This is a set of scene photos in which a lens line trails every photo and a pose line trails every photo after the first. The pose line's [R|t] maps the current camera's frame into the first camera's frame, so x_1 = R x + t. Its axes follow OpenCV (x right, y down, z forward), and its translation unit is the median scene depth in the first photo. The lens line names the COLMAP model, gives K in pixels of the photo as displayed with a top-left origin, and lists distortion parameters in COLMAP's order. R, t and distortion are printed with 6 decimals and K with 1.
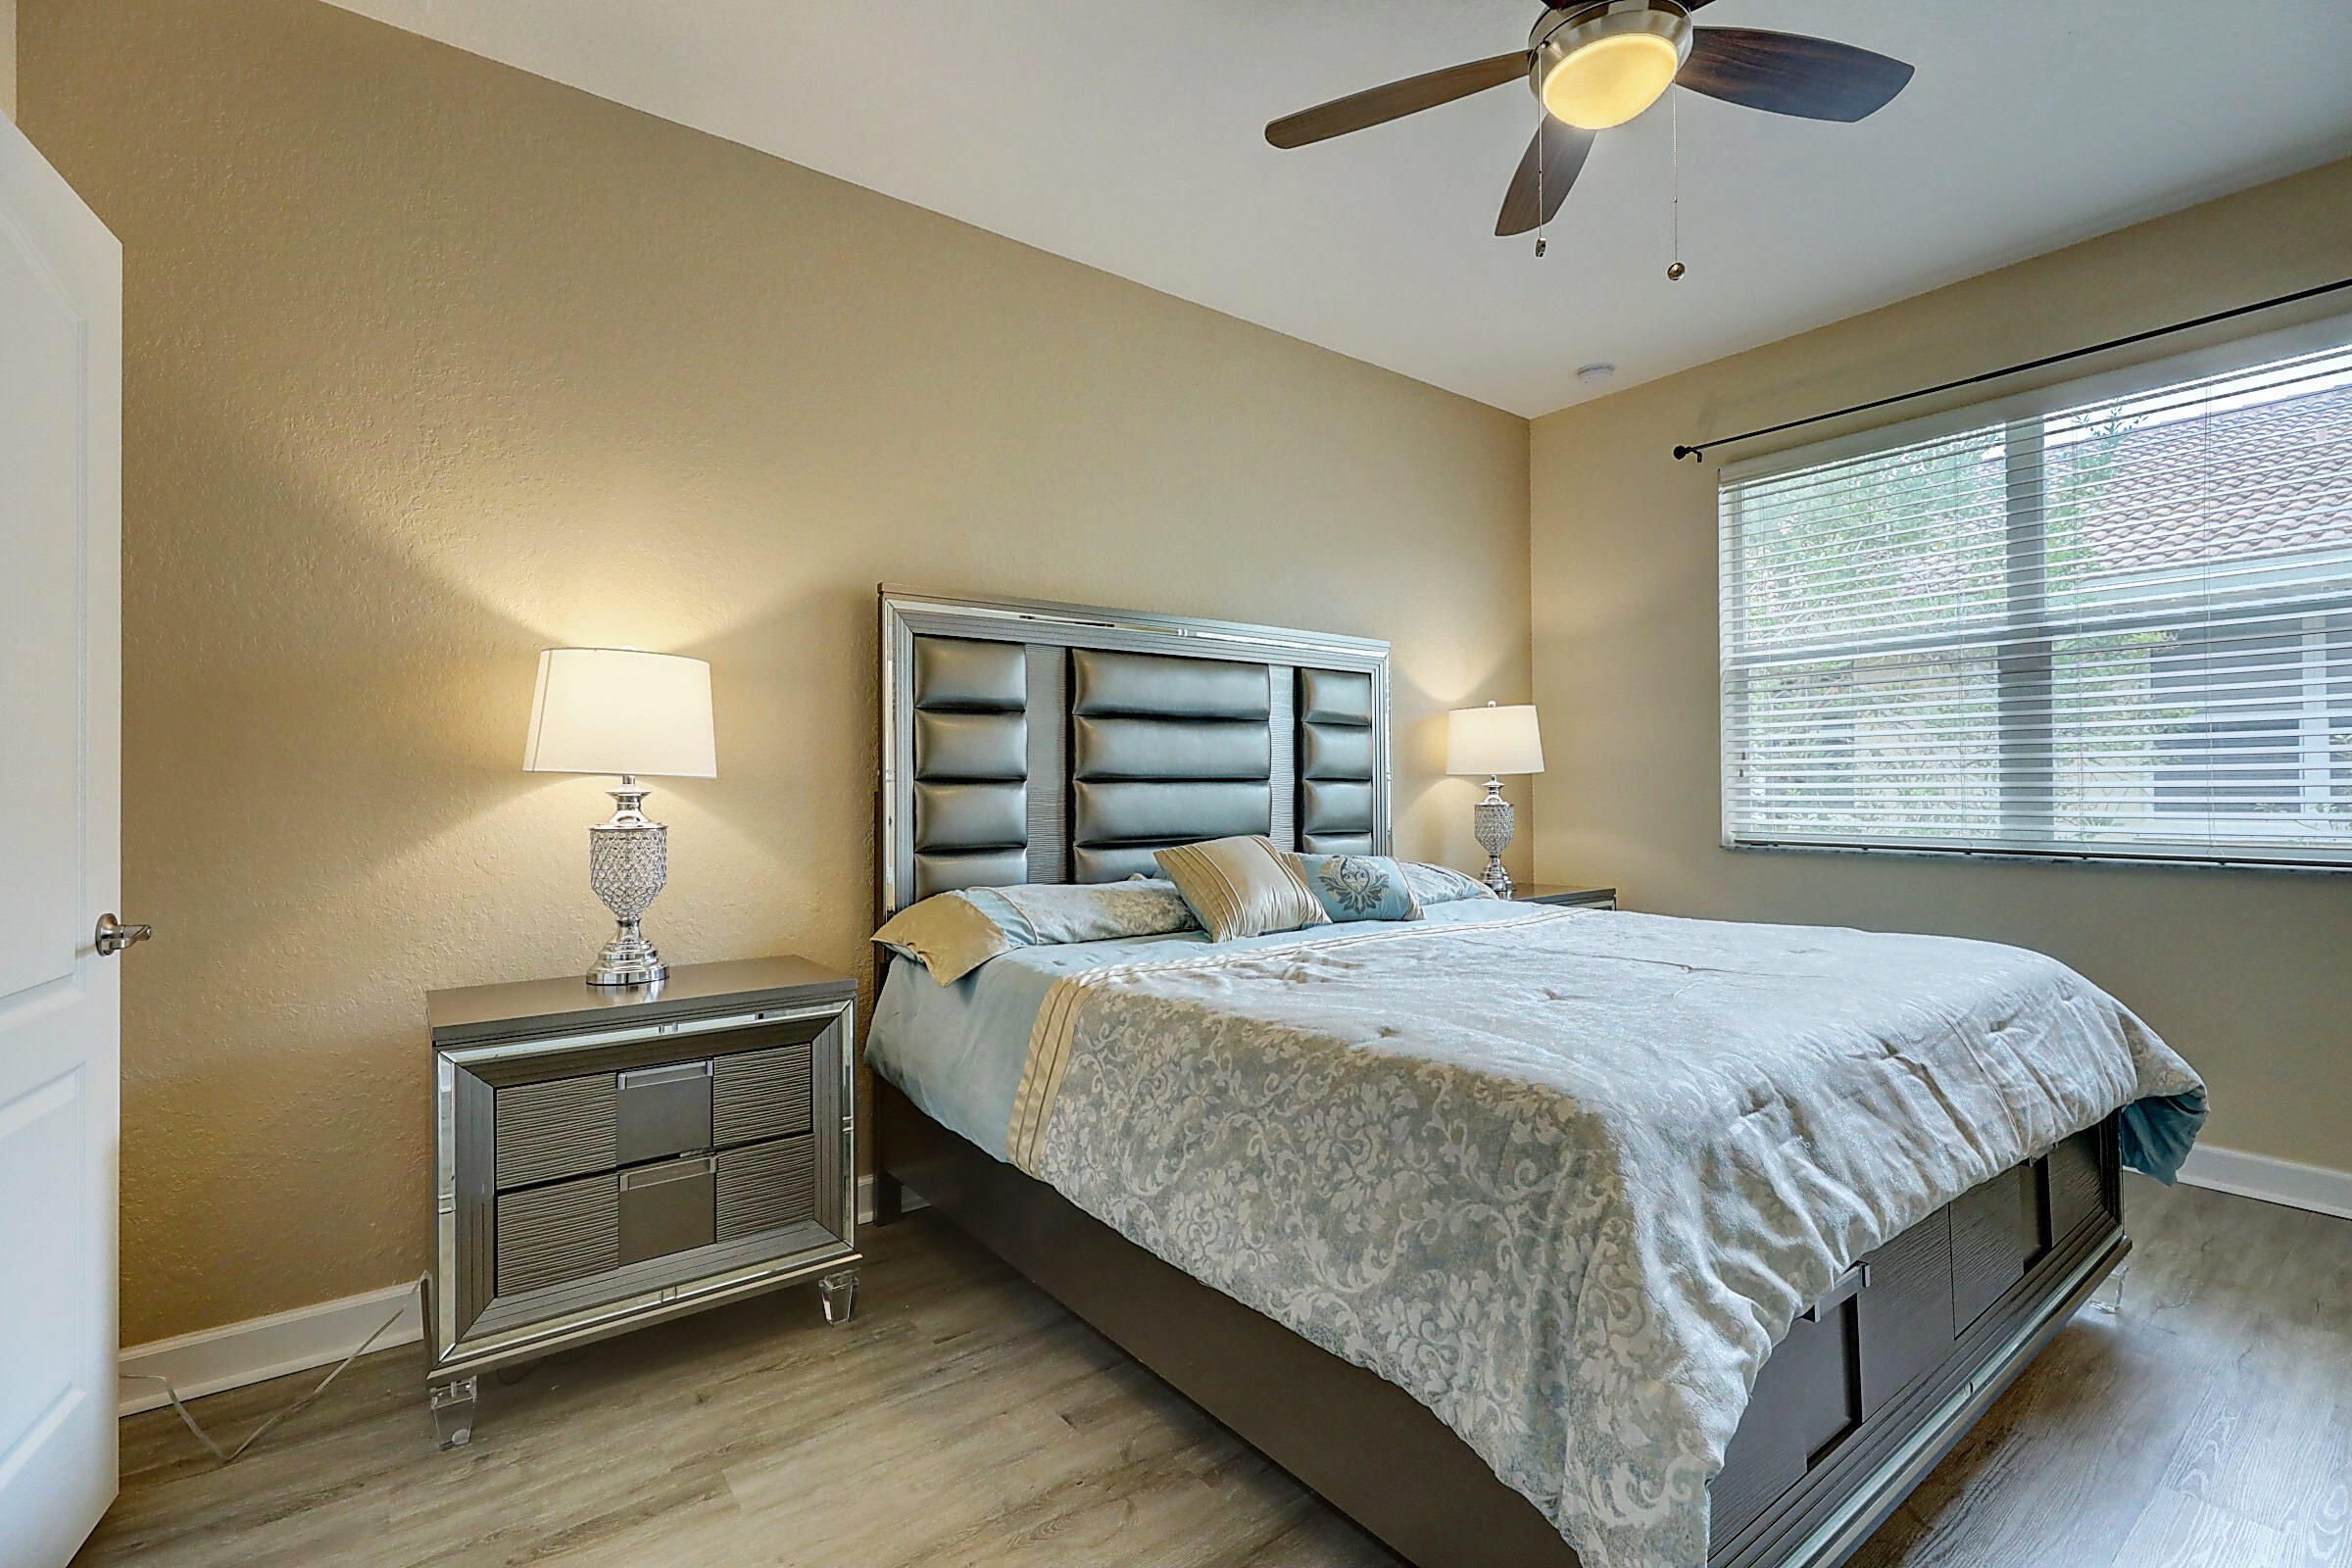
lens RADIAL K [[1055.0, 0, 1161.6], [0, 1055.0, 786.8], [0, 0, 1]] dist [-0.003349, -0.000680]
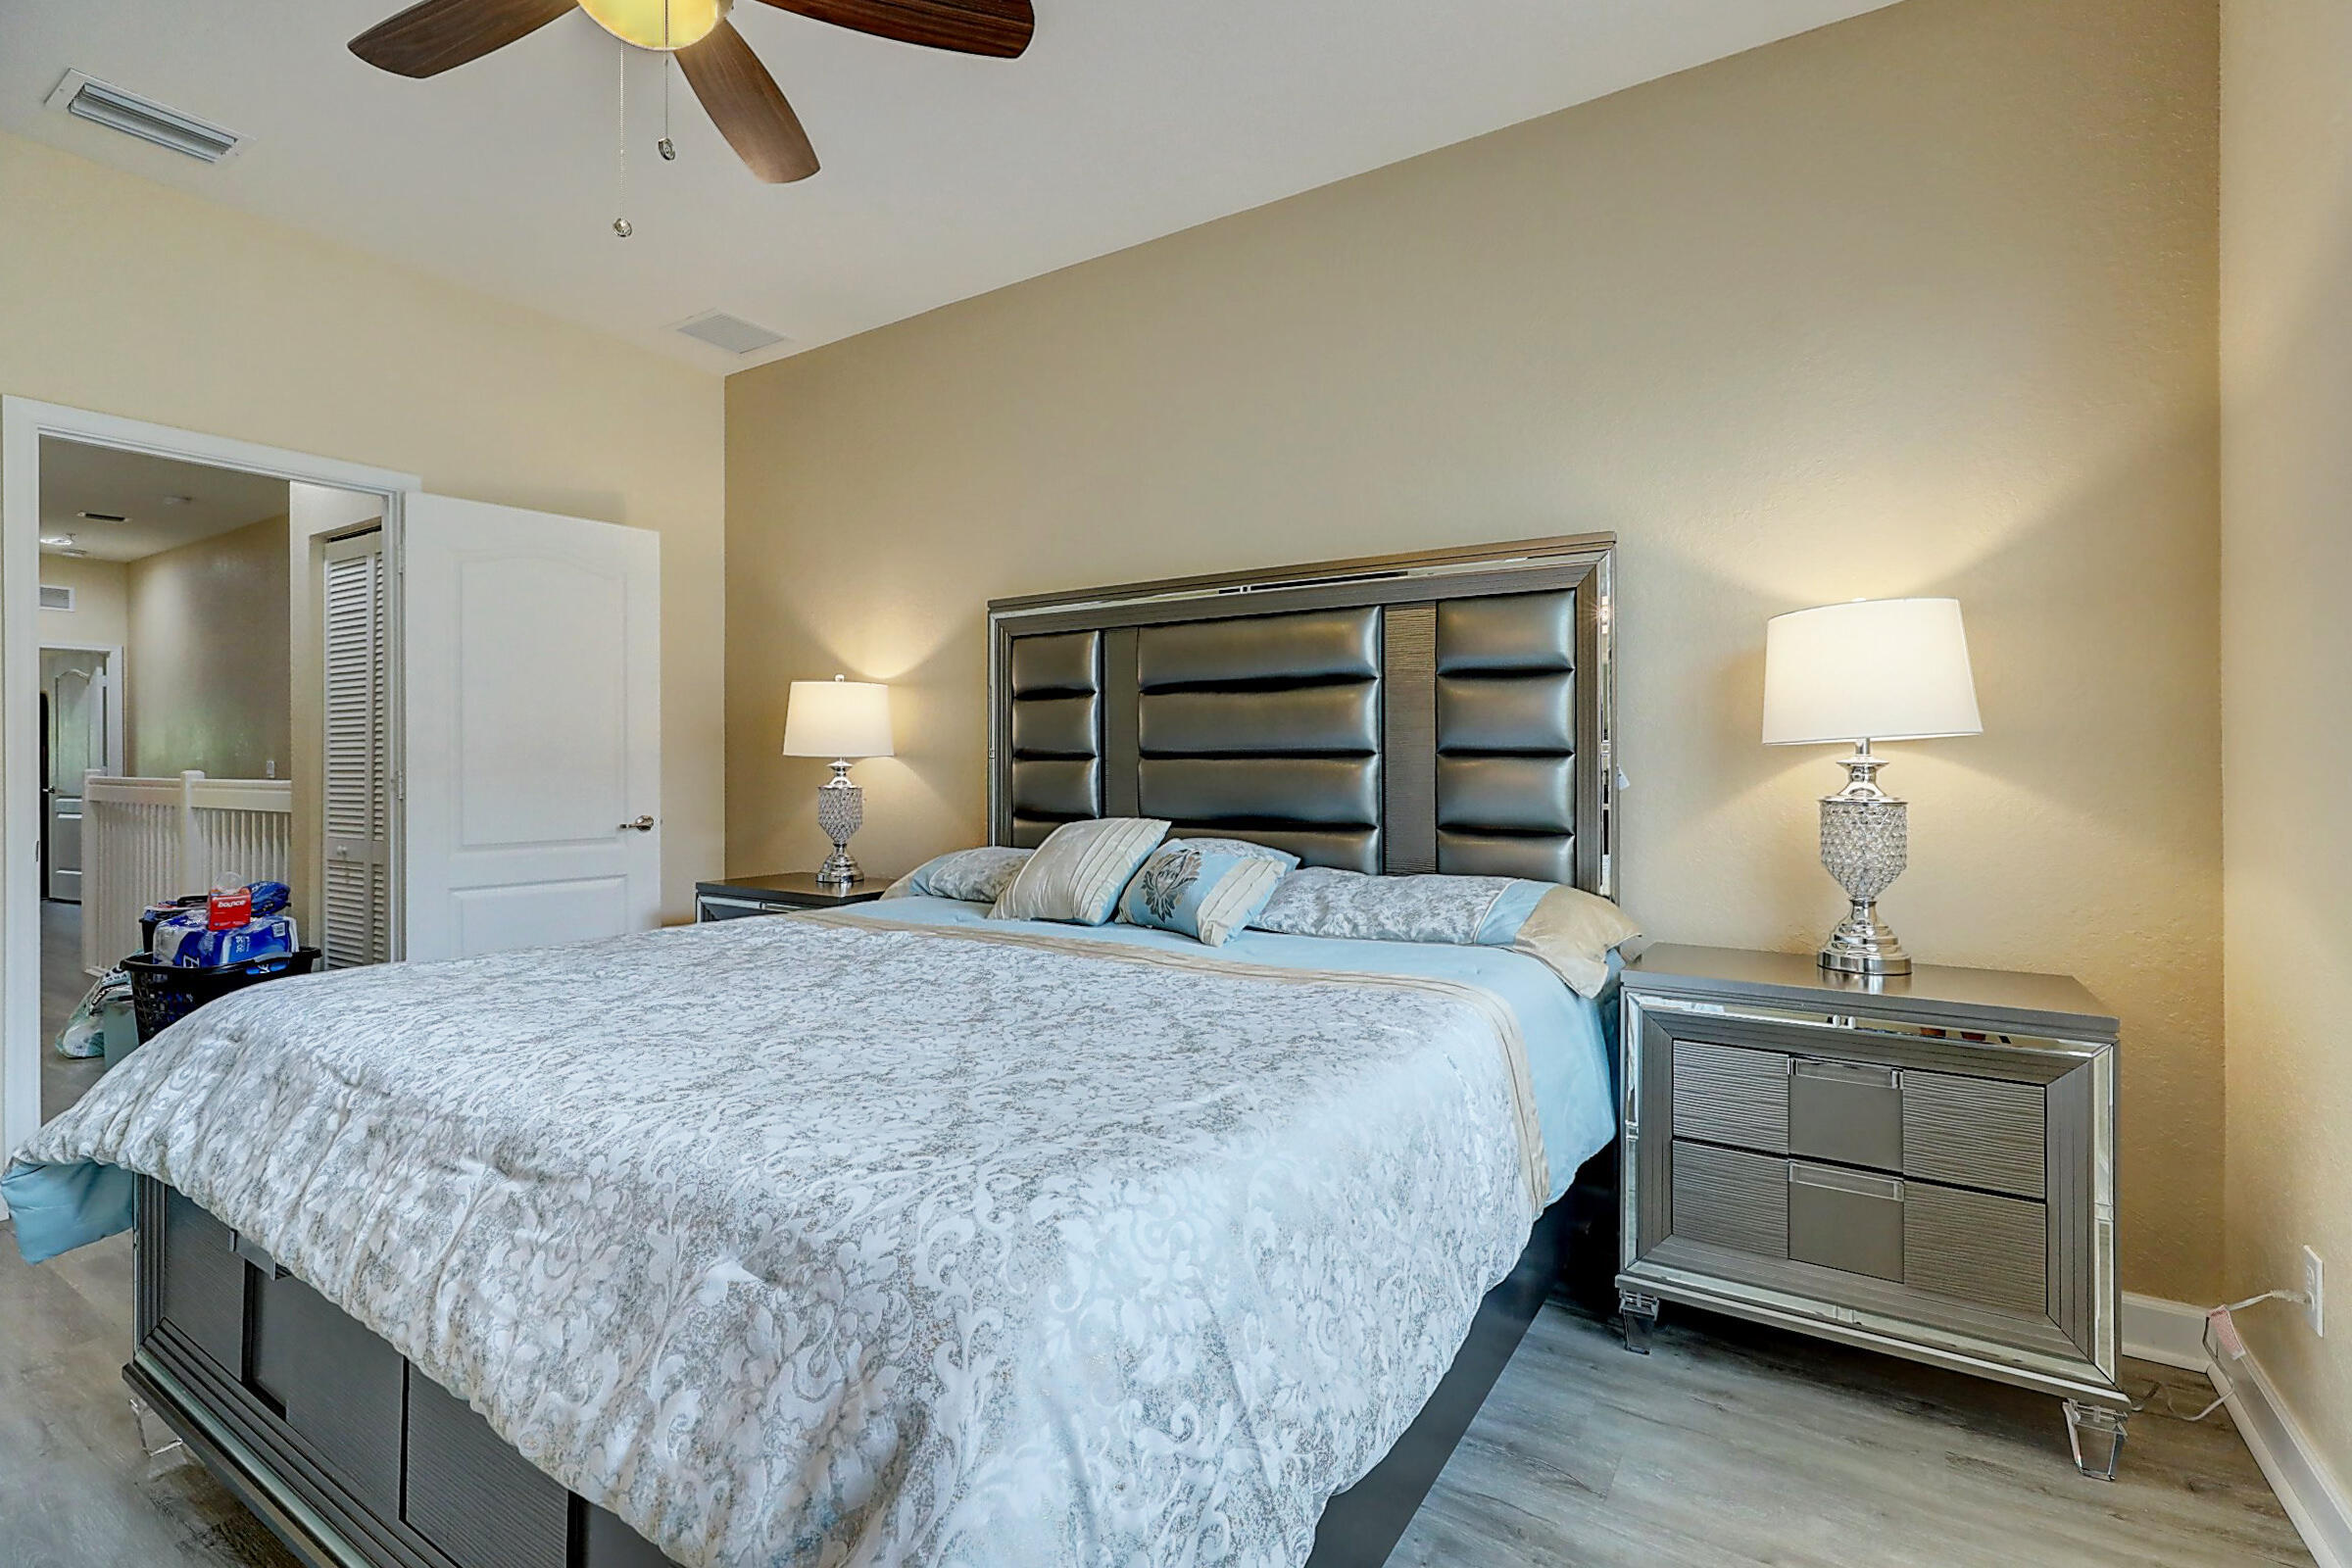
lens RADIAL K [[1055.0, 0, 1164.7], [0, 1055.0, 766.8], [0, 0, 1]] dist [-0.003349, -0.000680]
pose [[0.341434, 0.009217, -0.939861, 0.541389], [0.001393, 0.999946, 0.010312, -0.004141], [0.939905, -0.004830, 0.341403, 0.415624]]
